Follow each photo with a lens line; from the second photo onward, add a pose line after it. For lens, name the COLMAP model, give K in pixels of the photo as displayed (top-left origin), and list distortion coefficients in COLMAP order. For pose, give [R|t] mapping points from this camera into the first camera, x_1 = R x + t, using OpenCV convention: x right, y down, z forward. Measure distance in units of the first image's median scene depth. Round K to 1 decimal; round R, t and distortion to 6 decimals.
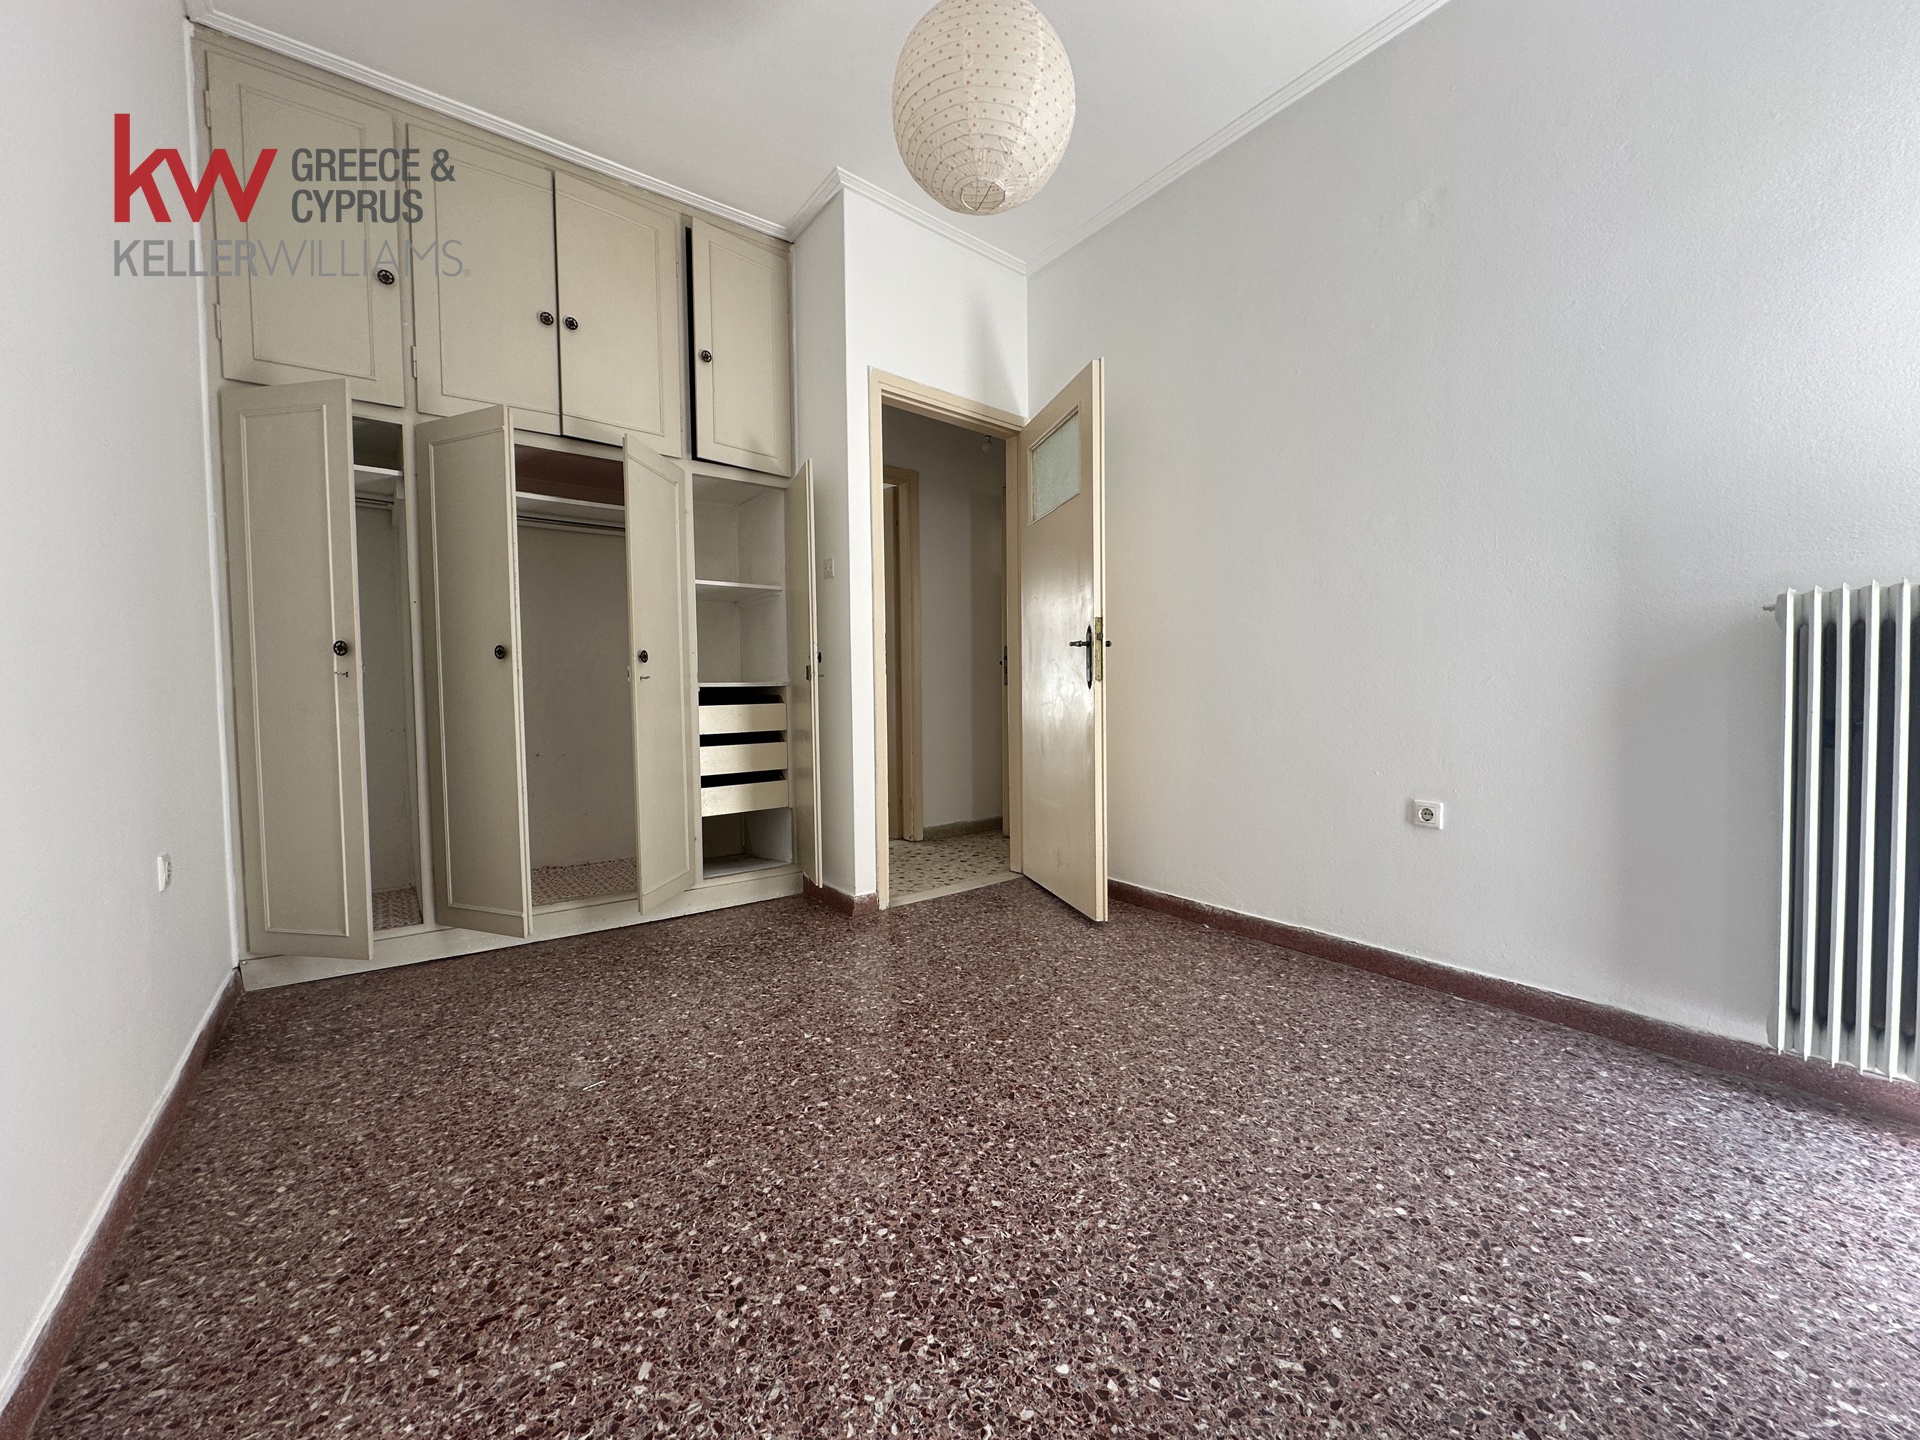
lens RADIAL K [[761.7, 0, 960.0], [0, 761.7, 720.0], [0, 0, 1]] dist [-0.000897, 0.000267]
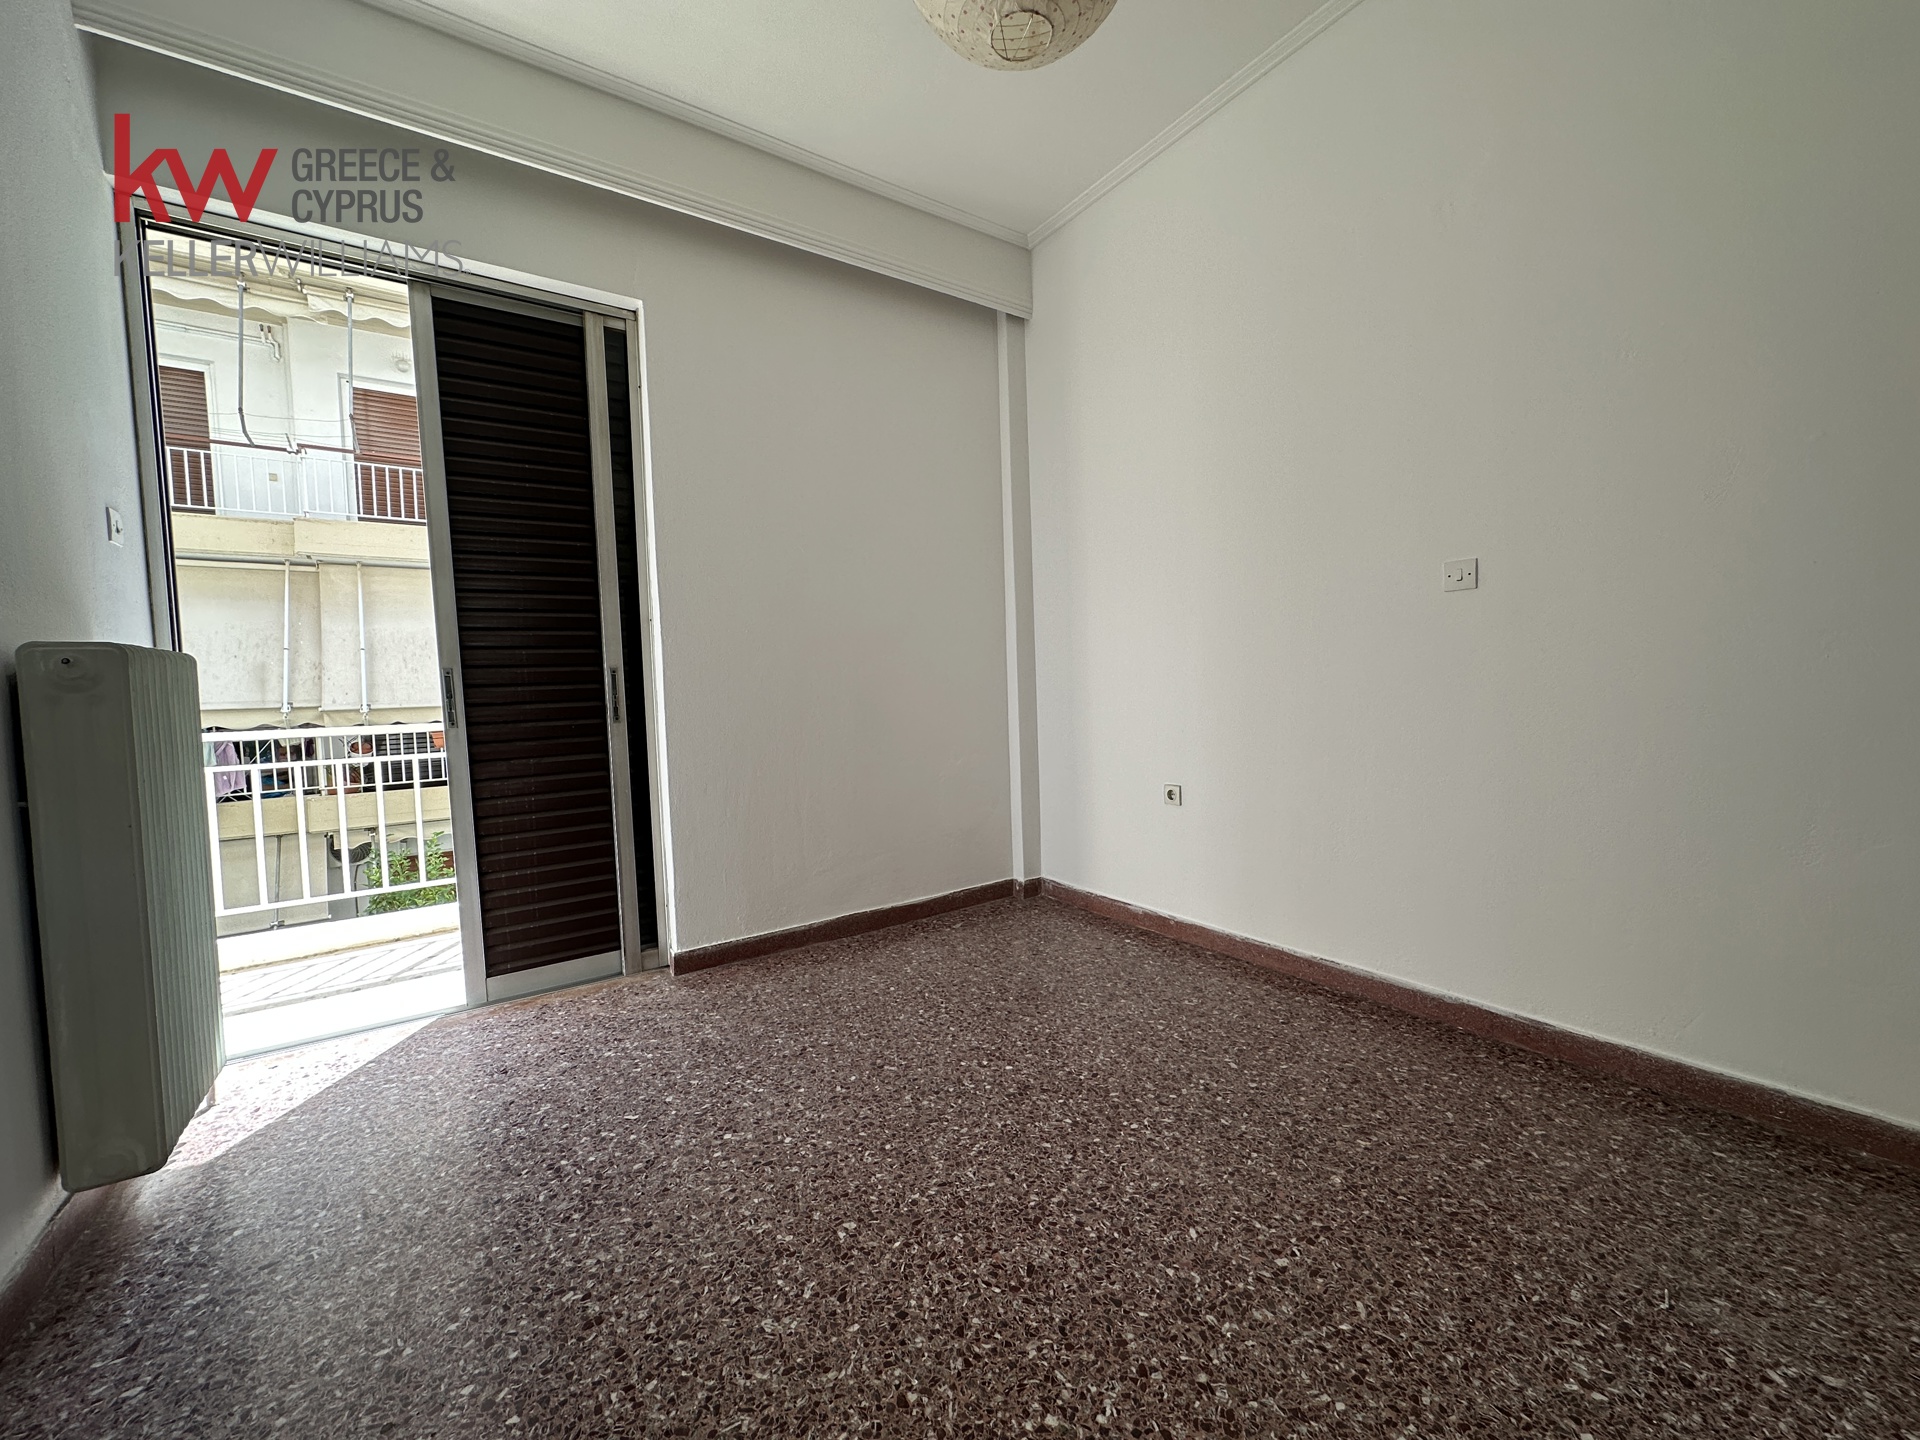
lens RADIAL K [[761.7, 0, 960.0], [0, 761.7, 720.0], [0, 0, 1]] dist [-0.000897, 0.000267]
pose [[-0.998008, 0.042796, 0.046355, 0.091891], [0.046521, 0.995504, 0.082512, -0.121792], [-0.042615, 0.084504, -0.995511, 1.970375]]
